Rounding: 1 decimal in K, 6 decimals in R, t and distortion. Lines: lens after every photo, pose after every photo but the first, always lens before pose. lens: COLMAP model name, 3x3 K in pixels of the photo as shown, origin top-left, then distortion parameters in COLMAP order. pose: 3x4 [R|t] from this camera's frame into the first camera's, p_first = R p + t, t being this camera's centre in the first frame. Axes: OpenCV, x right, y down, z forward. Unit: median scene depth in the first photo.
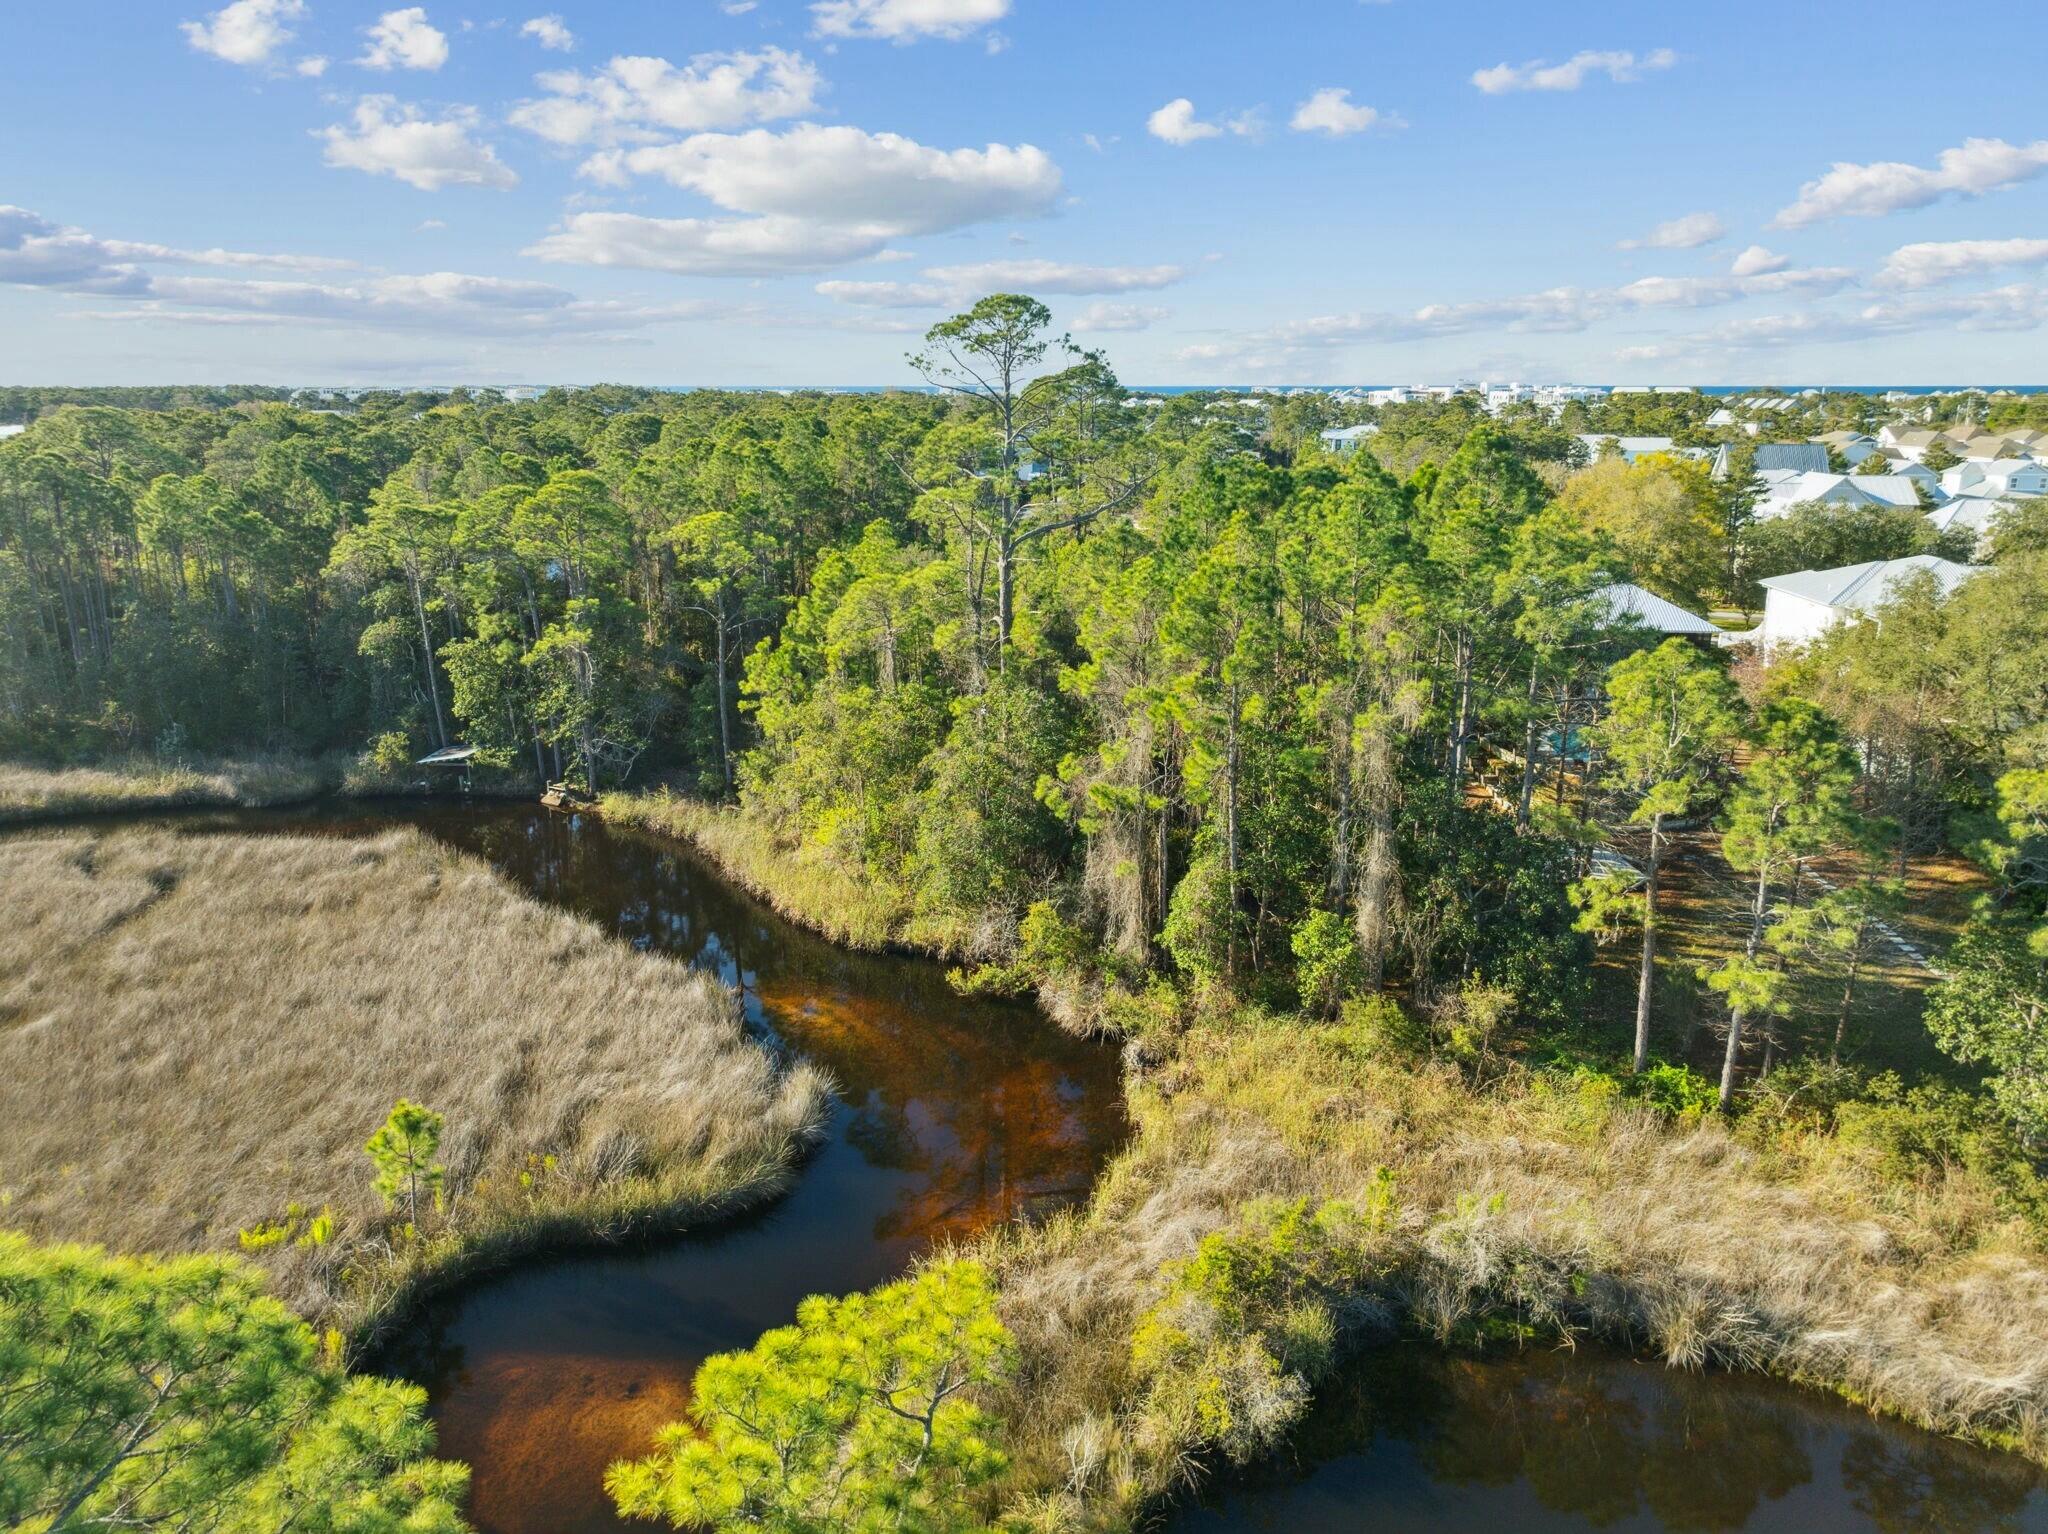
lens RADIAL K [[1450.9, 0, 1024.0], [0, 1450.9, 767.0], [0, 0, 1]] dist [0.002538, -0.000825]
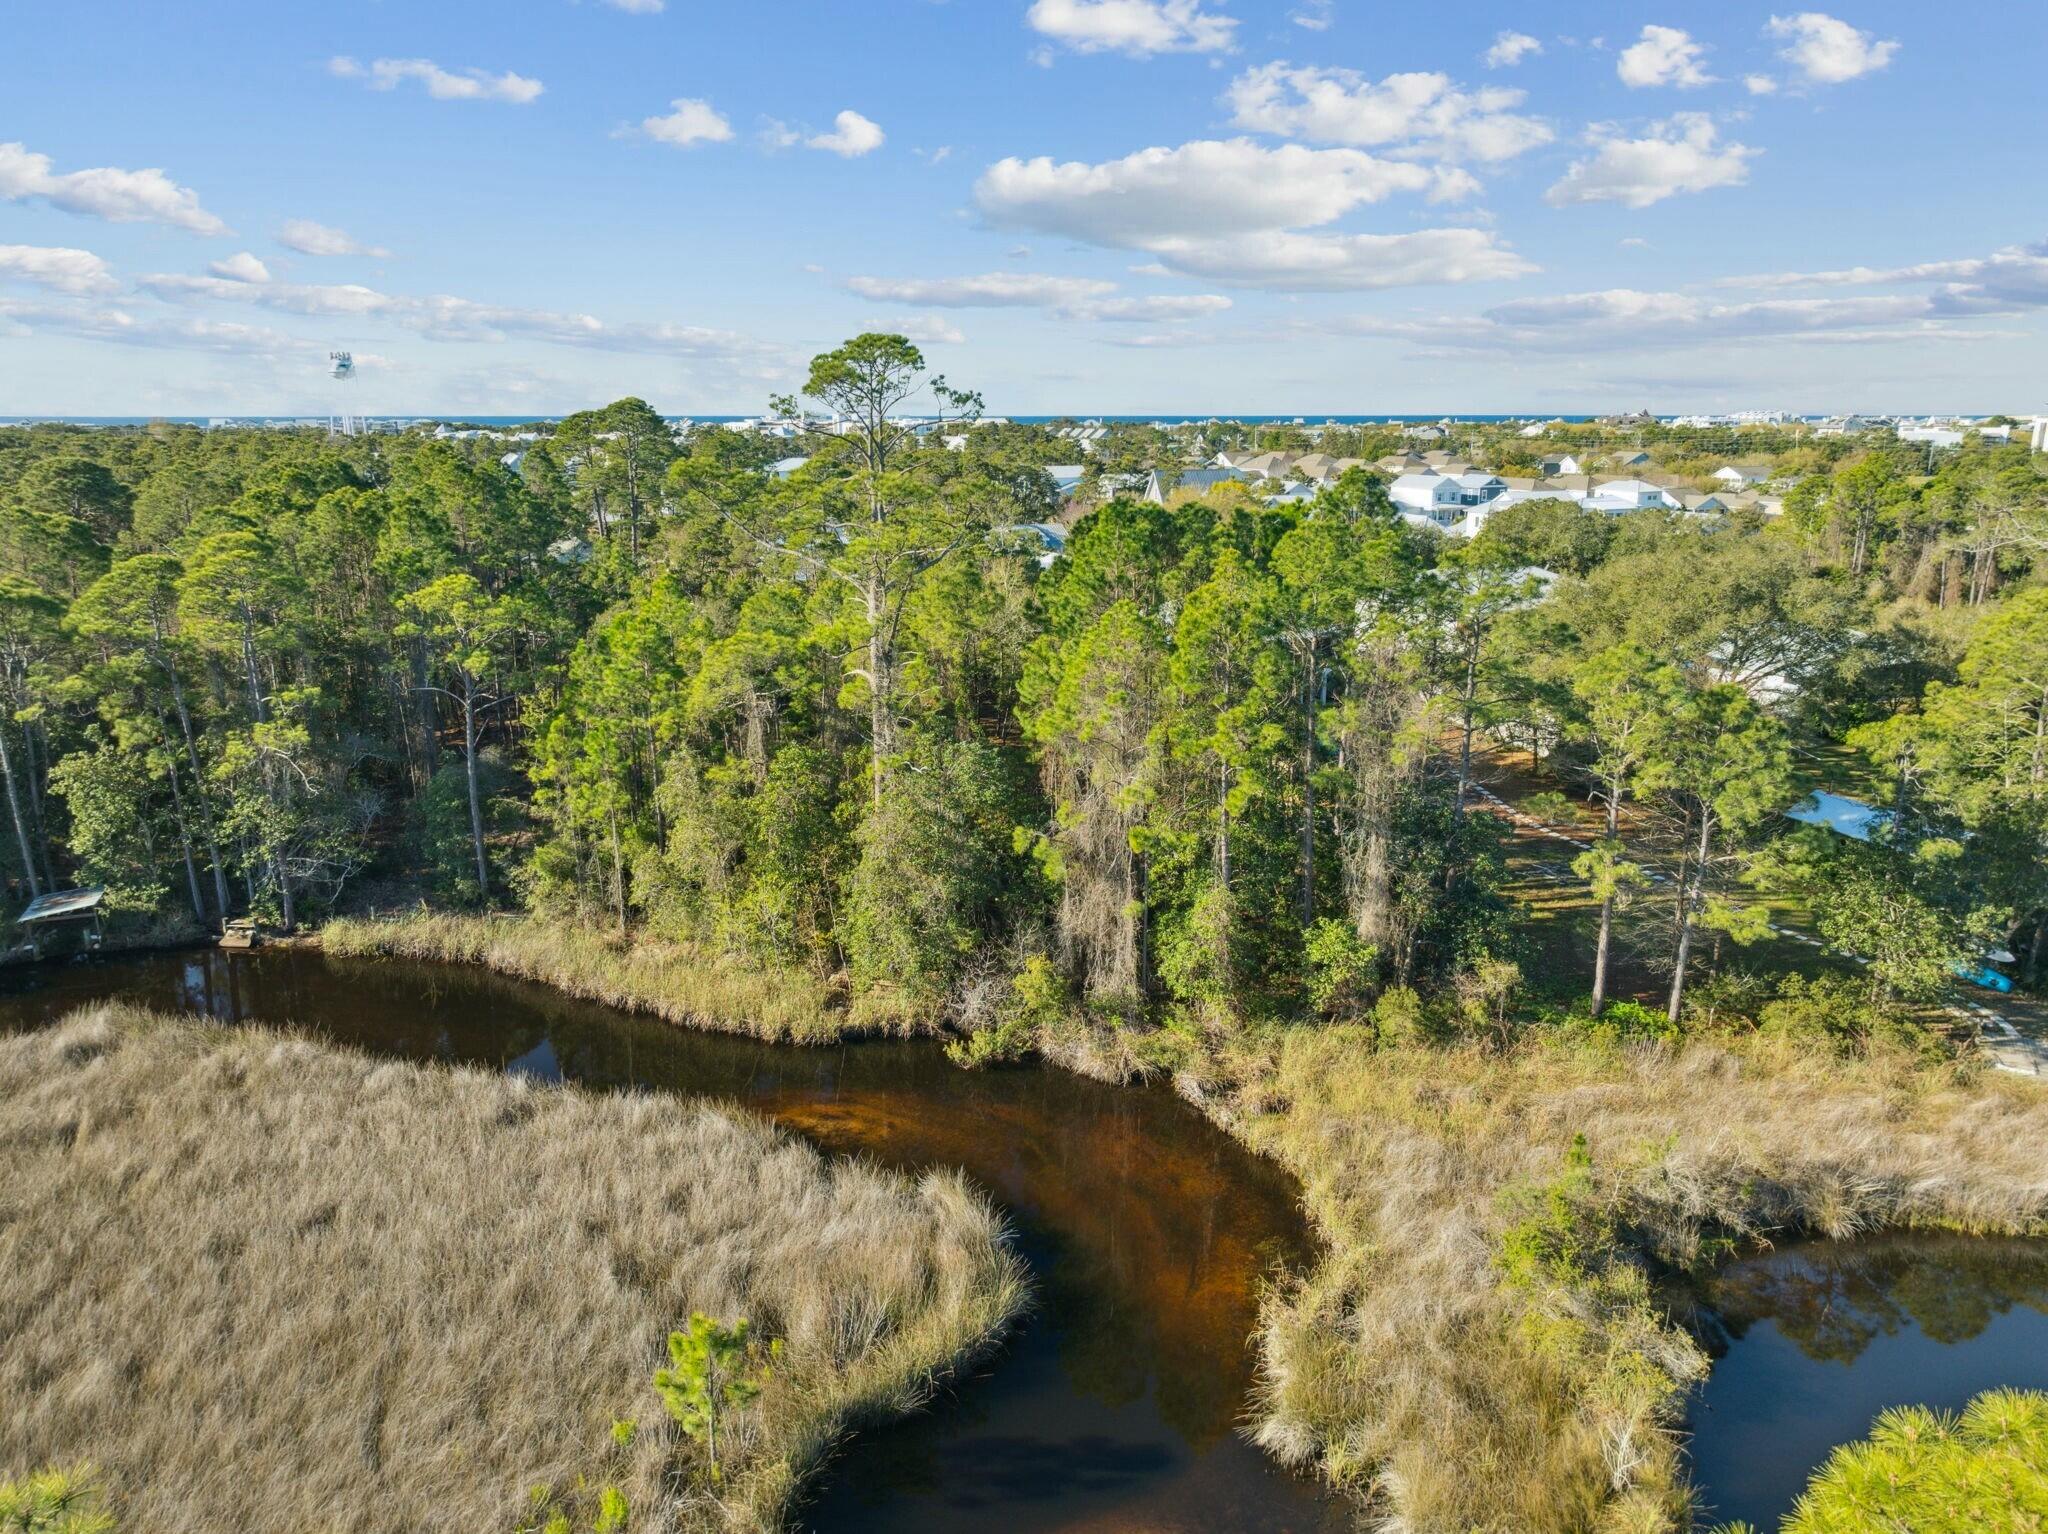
lens RADIAL K [[1450.9, 0, 1024.0], [0, 1450.9, 767.0], [0, 0, 1]] dist [0.002538, -0.000825]
pose [[0.892252, -0.107854, 0.438468, -0.444135], [0.116523, 0.993162, 0.007181, -0.044864], [-0.436244, 0.044684, 0.898718, 0.132823]]
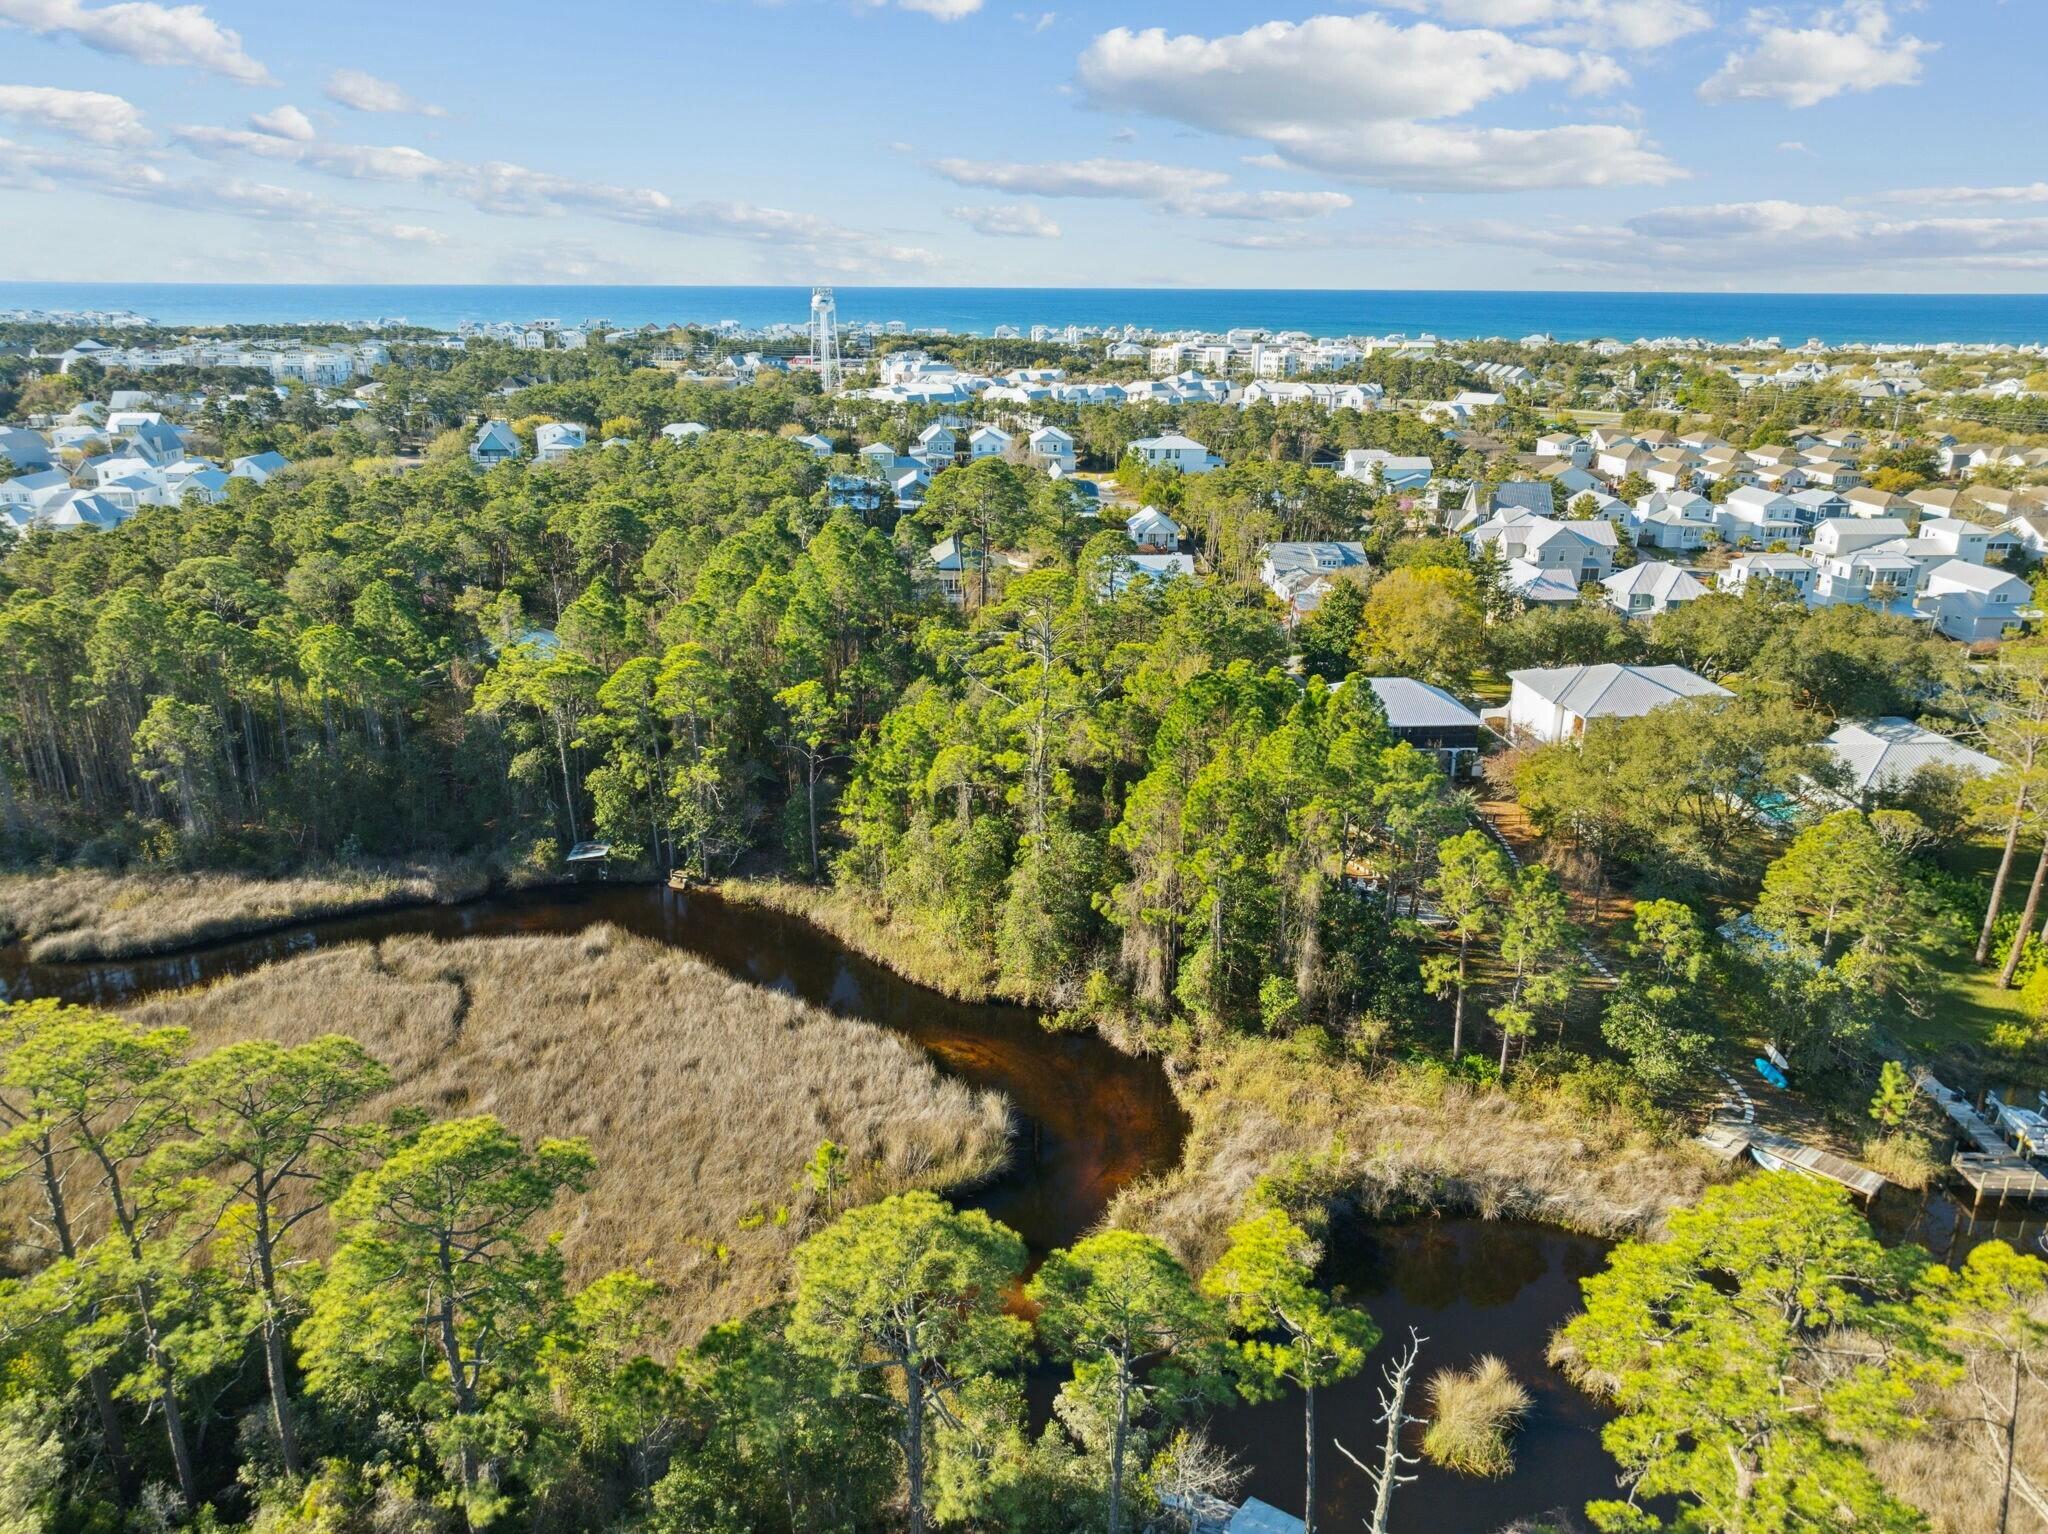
lens RADIAL K [[1450.9, 0, 1024.0], [0, 1450.9, 767.0], [0, 0, 1]] dist [0.002538, -0.000825]
pose [[0.987186, -0.044716, 0.153179, -0.332206], [0.034831, 0.997170, 0.066621, -0.264690], [-0.155725, -0.060432, 0.985950, -0.607290]]
